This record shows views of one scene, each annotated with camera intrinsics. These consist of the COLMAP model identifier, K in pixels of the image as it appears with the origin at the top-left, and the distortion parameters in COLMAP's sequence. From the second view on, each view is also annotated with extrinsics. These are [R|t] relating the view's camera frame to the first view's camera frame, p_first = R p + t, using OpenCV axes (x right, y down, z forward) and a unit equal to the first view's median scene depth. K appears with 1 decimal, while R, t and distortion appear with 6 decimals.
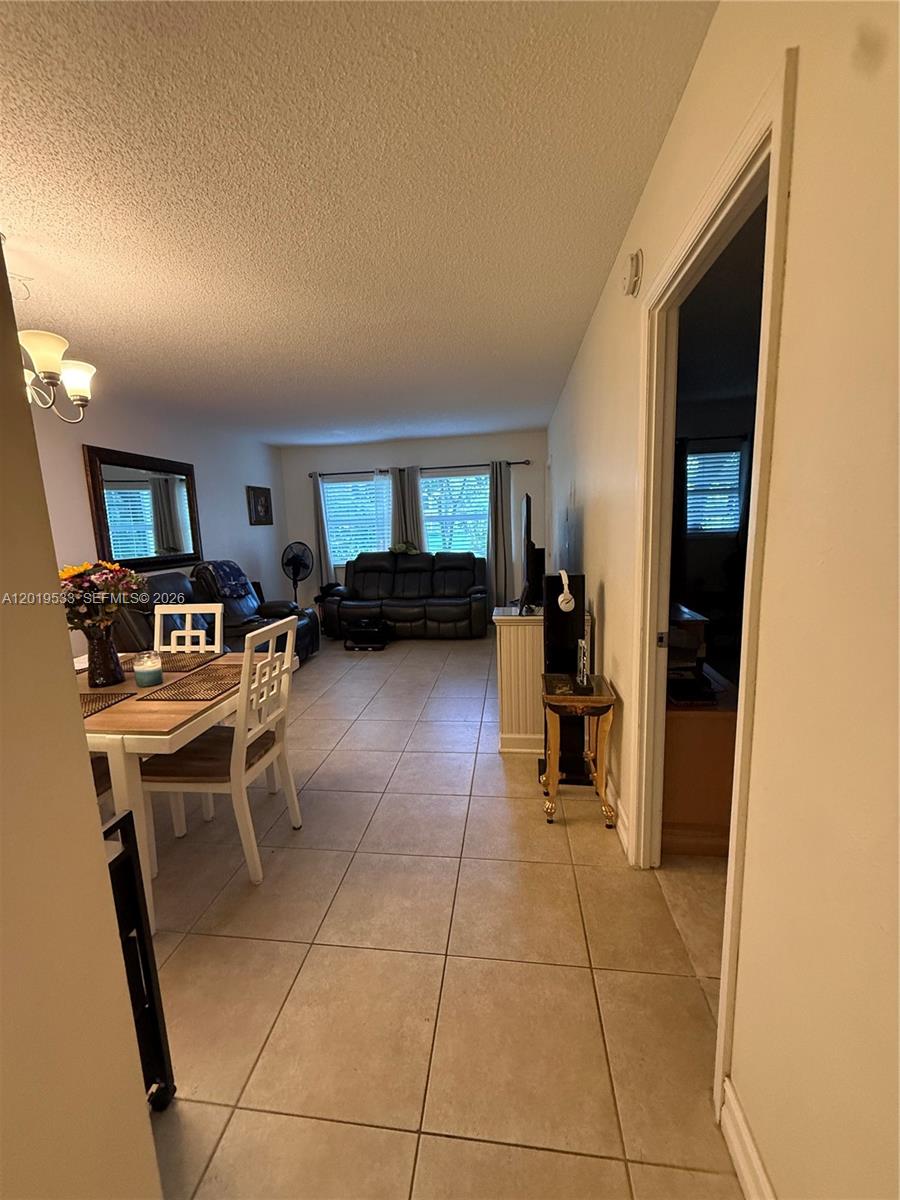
lens RADIAL K [[478.7, 0, 451.1], [0, 478.7, 599.6], [0, 0, 1]] dist [0.000086, -0.000119]
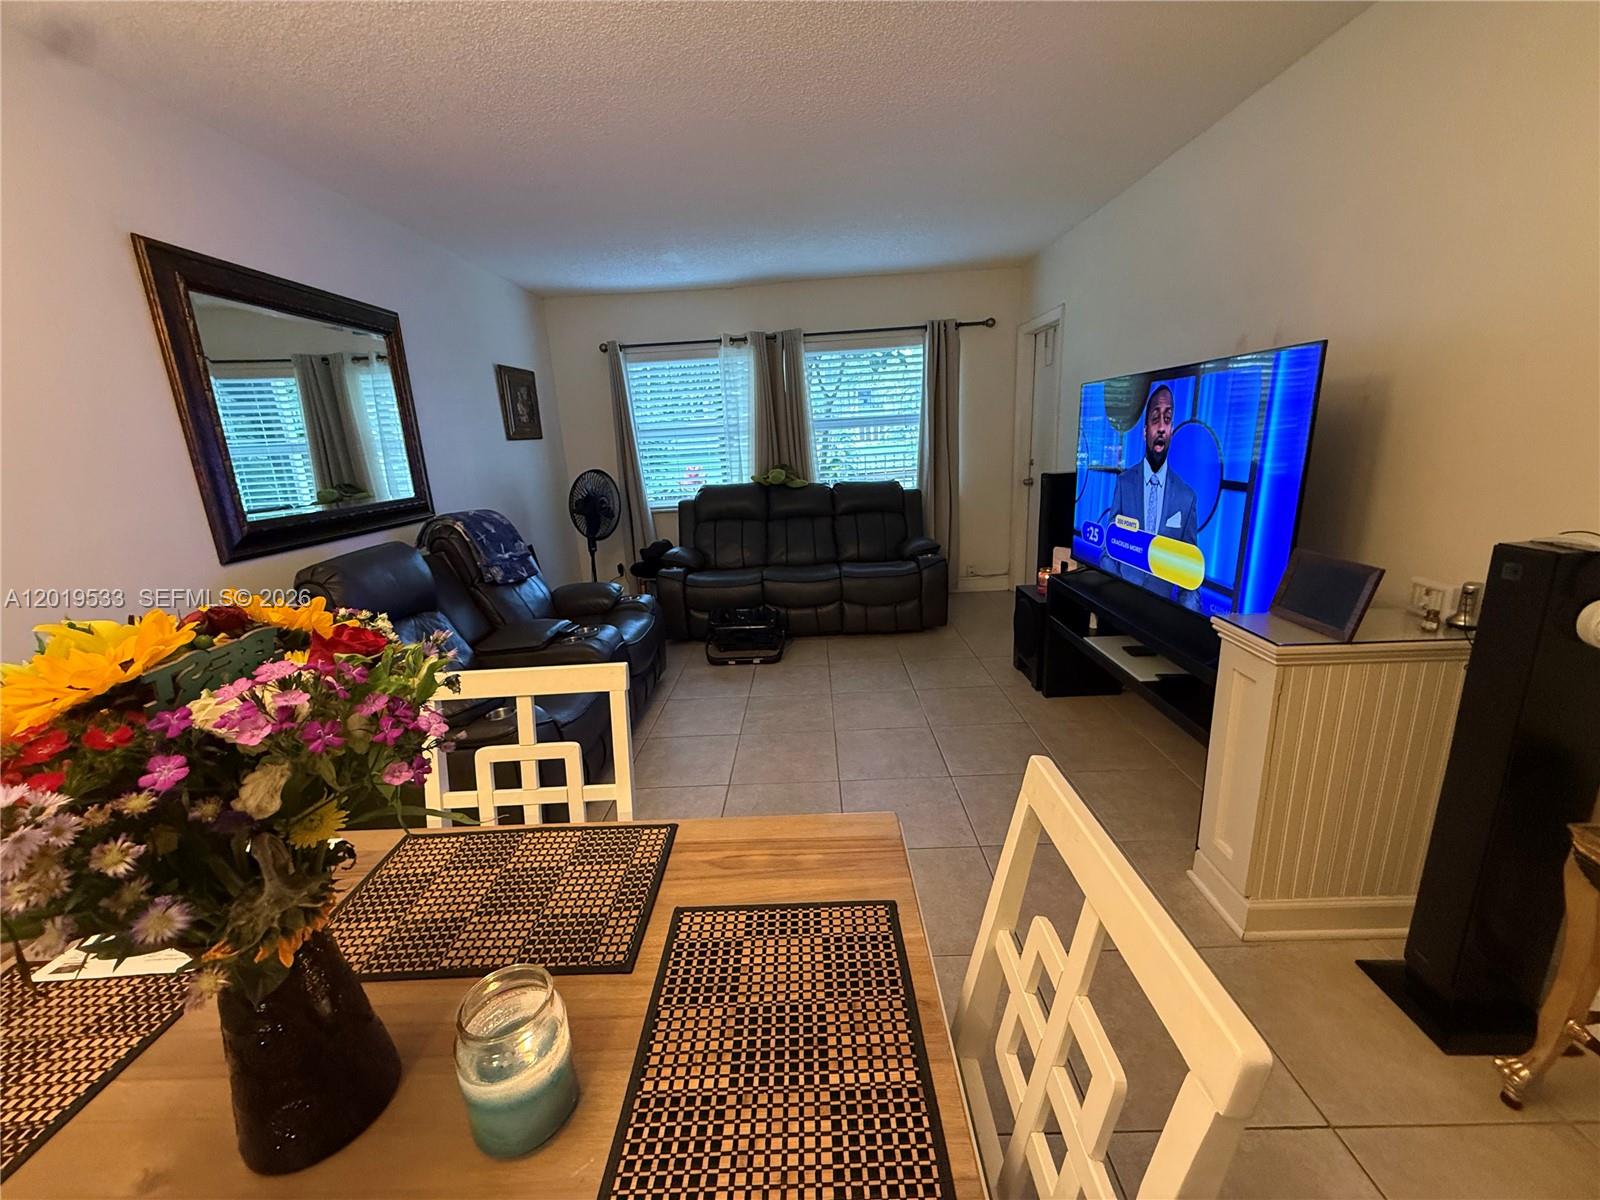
lens RADIAL K [[638.2, 0, 799.0], [0, 638.2, 602.7], [0, 0, 1]] dist [0.000086, -0.000119]
pose [[0.993811, -0.043043, 0.102404, -0.214274], [0.033101, 0.994746, 0.096879, -0.039461], [-0.106036, -0.092890, 0.990014, 0.289880]]
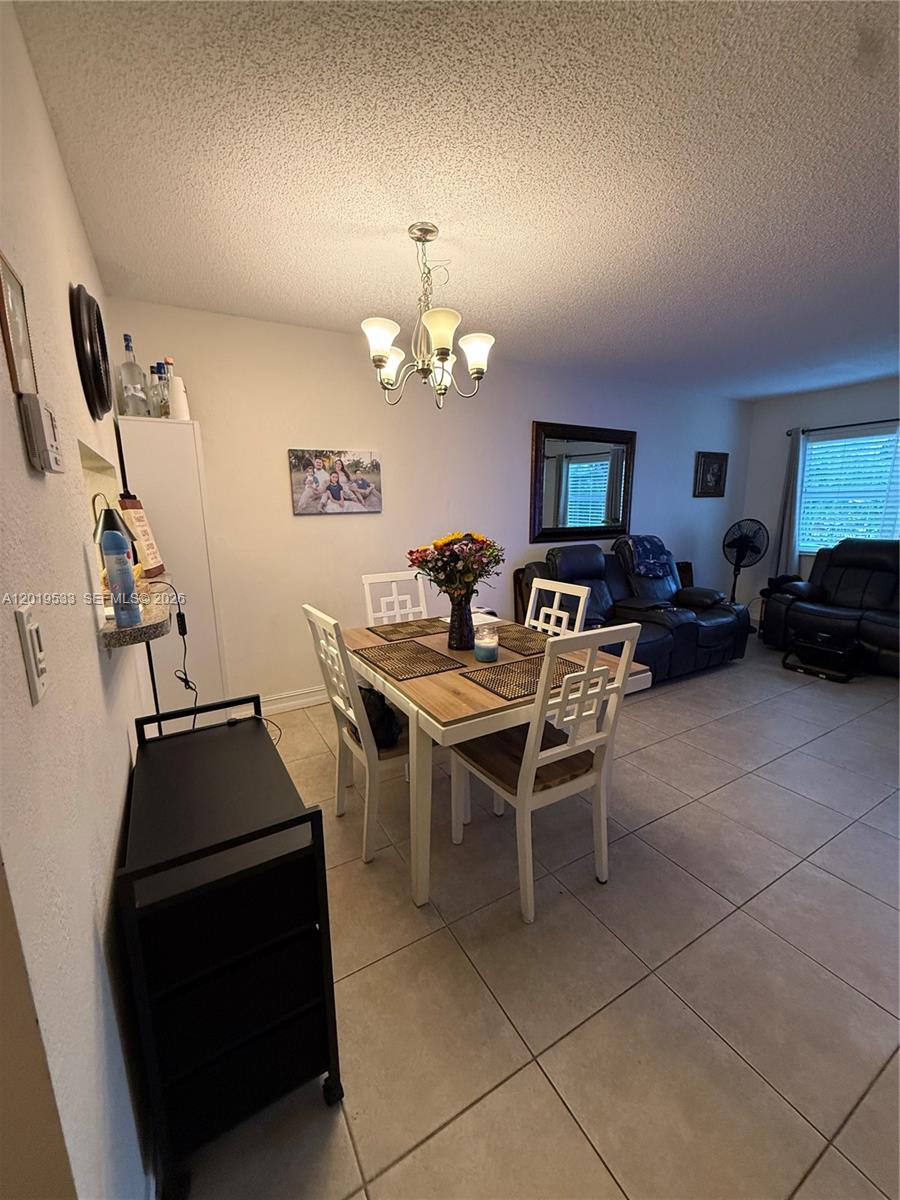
lens RADIAL K [[478.7, 0, 447.1], [0, 478.7, 598.3], [0, 0, 1]] dist [0.000086, -0.000119]
pose [[0.604357, 0.179025, -0.776339, 0.027553], [-0.135083, 0.983344, 0.121602, -0.023540], [0.785178, 0.031379, 0.618475, 0.133132]]
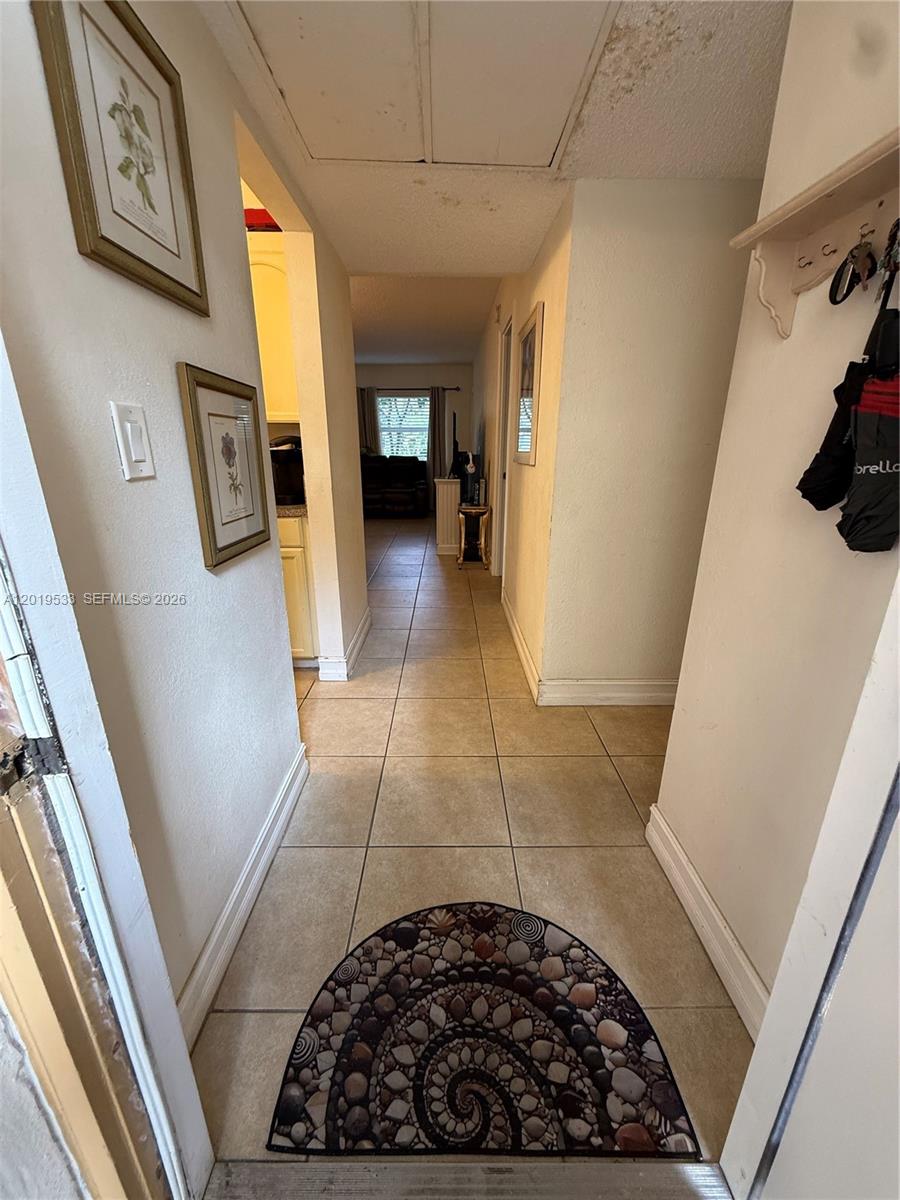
lens RADIAL K [[478.7, 0, 449.1], [0, 478.7, 601.2], [0, 0, 1]] dist [0.000086, -0.000119]
pose [[0.990879, -0.004300, 0.134683, -0.063405], [-0.016811, 0.987737, 0.155217, 0.123531], [-0.133699, -0.156066, 0.978656, -0.530554]]
